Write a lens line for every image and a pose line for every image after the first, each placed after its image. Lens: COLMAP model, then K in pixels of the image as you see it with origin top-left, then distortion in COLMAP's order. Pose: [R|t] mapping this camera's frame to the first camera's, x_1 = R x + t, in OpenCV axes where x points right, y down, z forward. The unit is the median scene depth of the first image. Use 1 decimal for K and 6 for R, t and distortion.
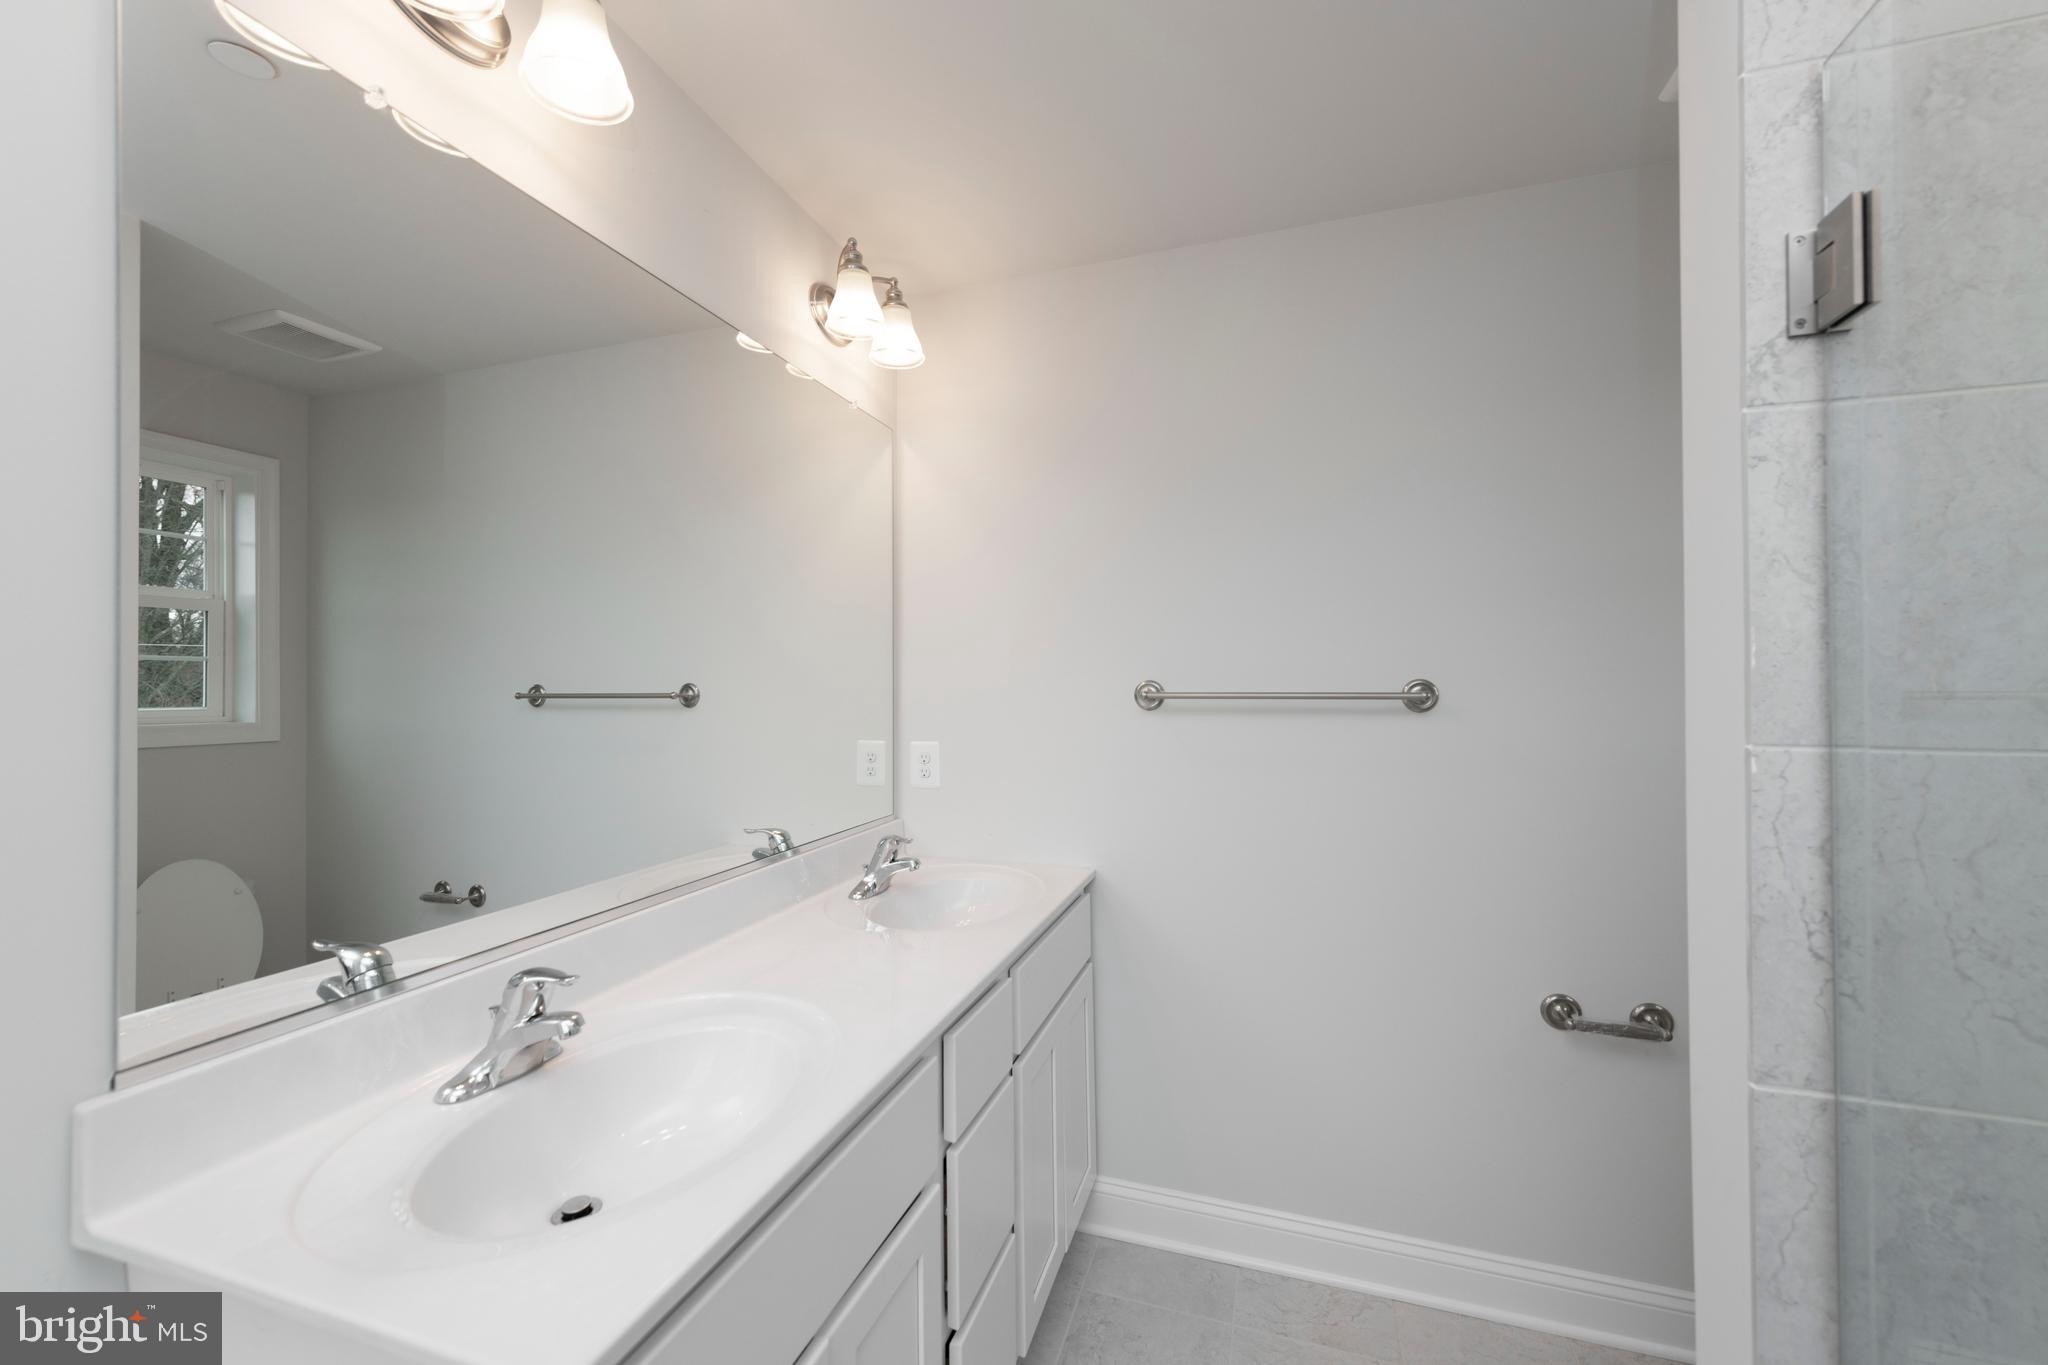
lens RADIAL K [[802.7, 0, 1028.3], [0, 802.7, 686.4], [0, 0, 1]] dist [0.012737, -0.003394]
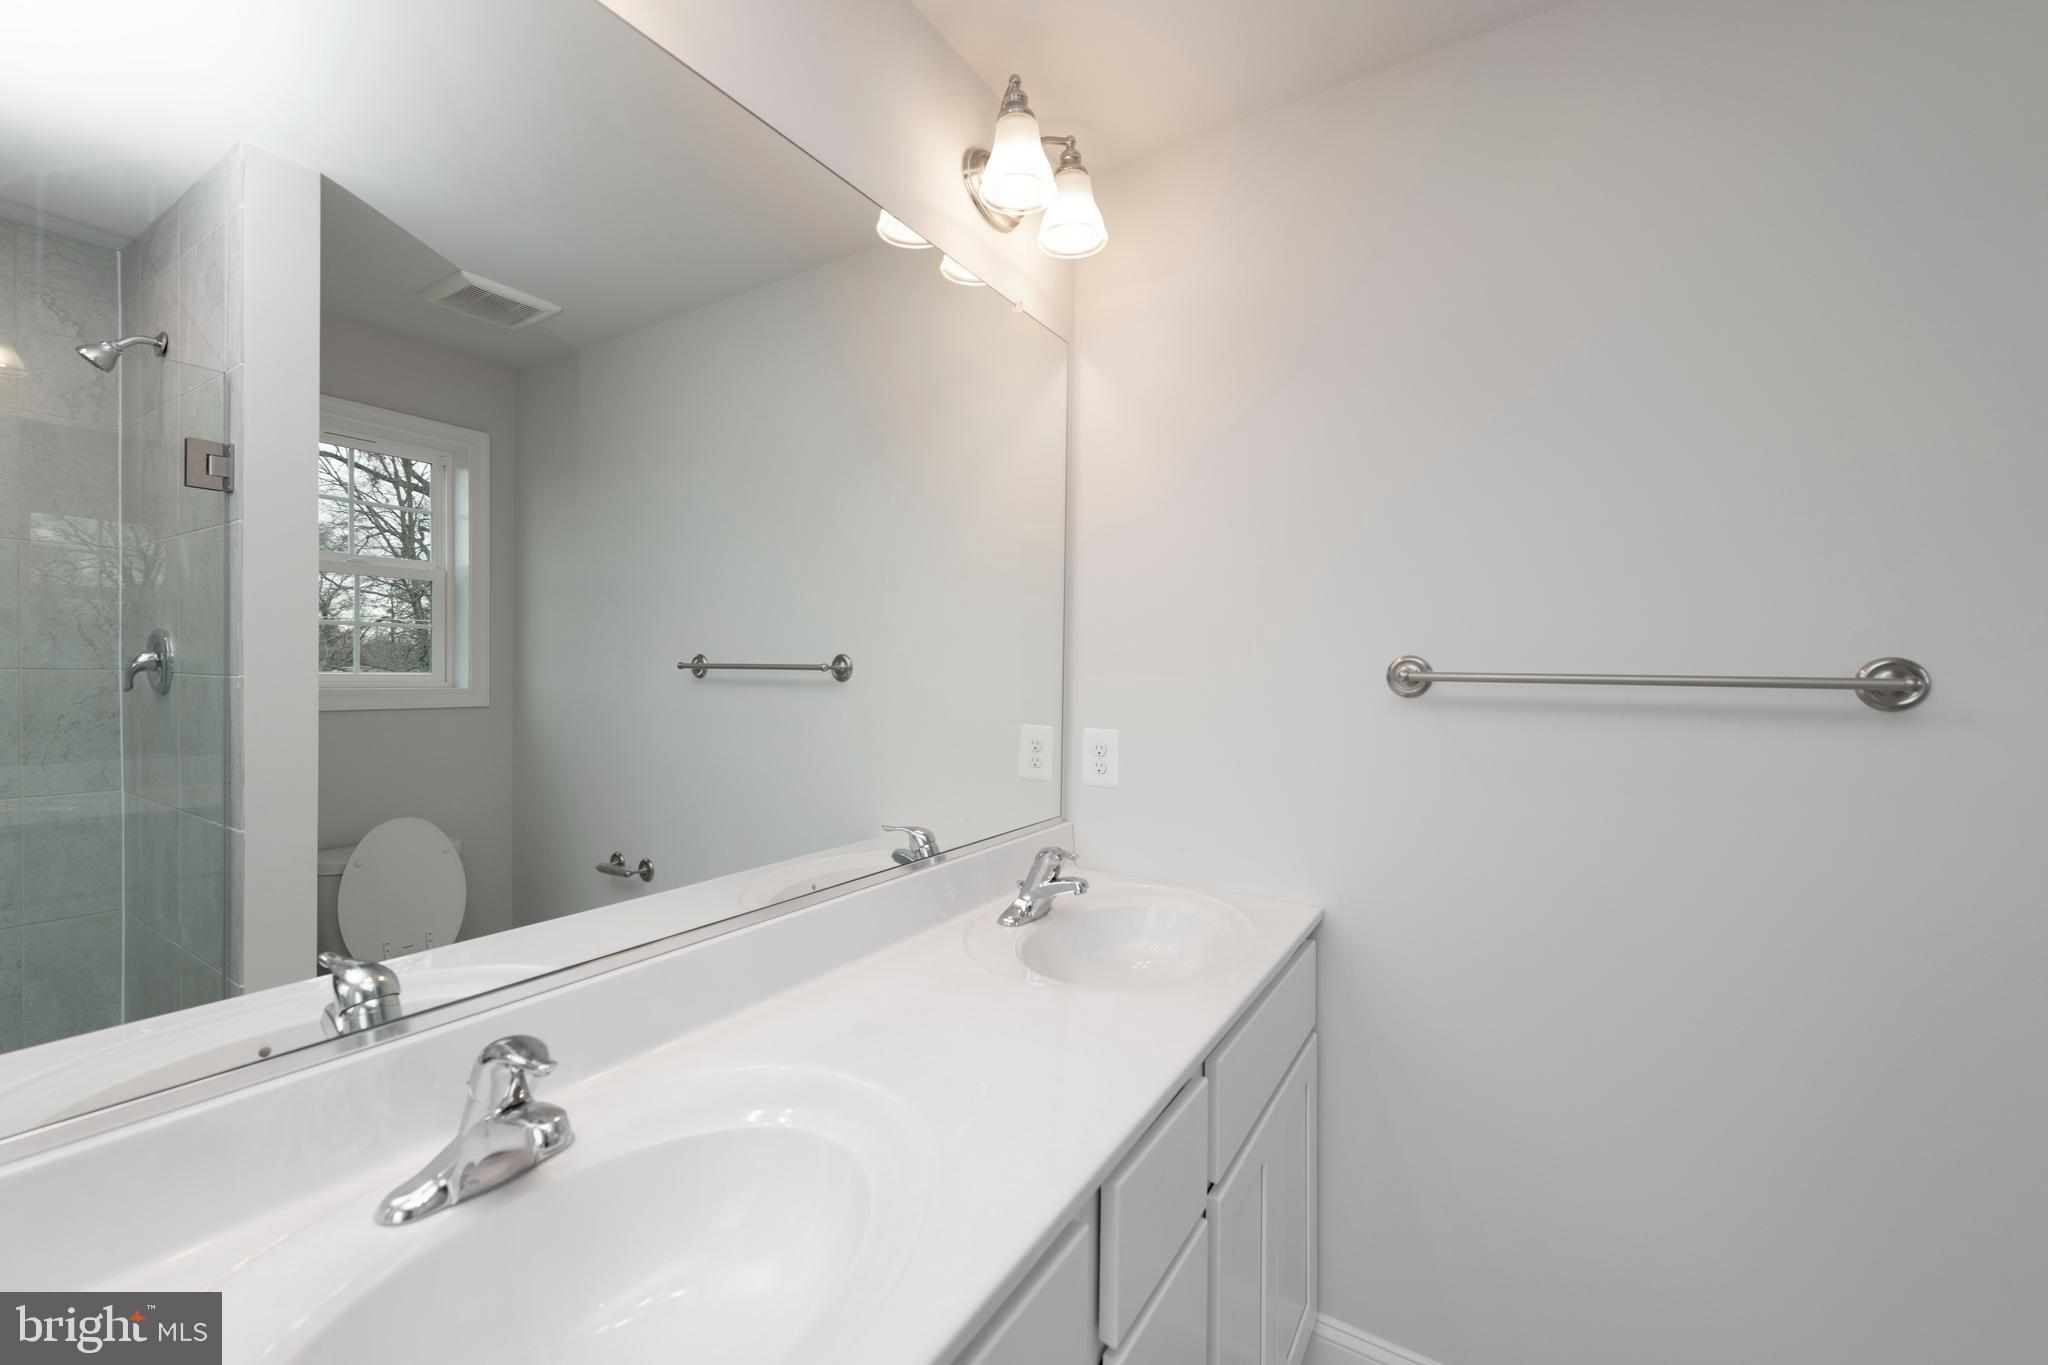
lens RADIAL K [[802.7, 0, 1018.4], [0, 802.7, 683.0], [0, 0, 1]] dist [0.012737, -0.003394]
pose [[0.967863, 0.020441, -0.250648, -0.008953], [-0.016555, 0.999708, 0.017602, 0.010750], [0.250934, -0.012887, 0.967918, 0.221730]]
